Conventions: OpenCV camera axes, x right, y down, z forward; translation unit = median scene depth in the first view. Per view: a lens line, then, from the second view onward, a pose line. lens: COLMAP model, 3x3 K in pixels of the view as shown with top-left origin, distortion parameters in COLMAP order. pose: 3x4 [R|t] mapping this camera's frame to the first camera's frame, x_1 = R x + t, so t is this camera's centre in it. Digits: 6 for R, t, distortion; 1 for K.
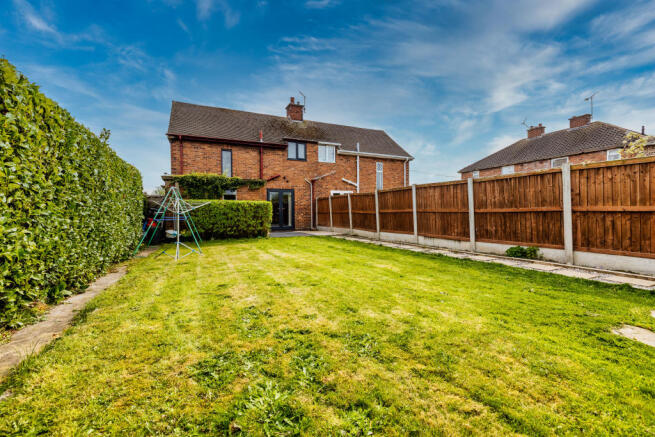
lens RADIAL K [[274.6, 0, 326.0], [0, 274.6, 216.0], [0, 0, 1]] dist [0.000140, -0.000434]
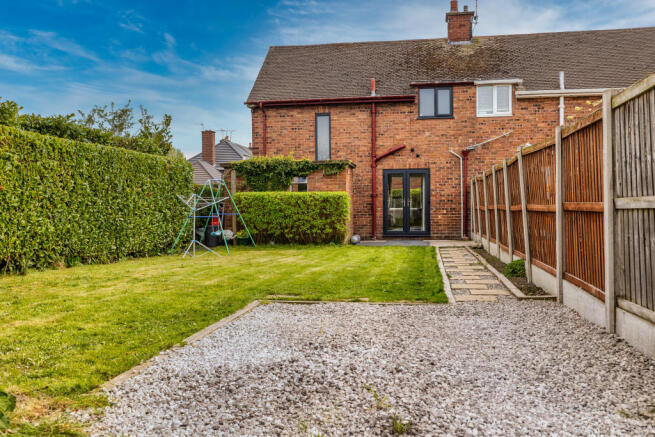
lens RADIAL K [[632.3, 0, 327.5], [0, 632.3, 218.5], [0, 0, 1]] dist [0.001143, -0.001075]
pose [[0.824638, 0.013272, -0.565505, 0.516912], [-0.008683, 0.999904, 0.010805, -0.003647], [0.565594, -0.004000, 0.824674, -0.261774]]
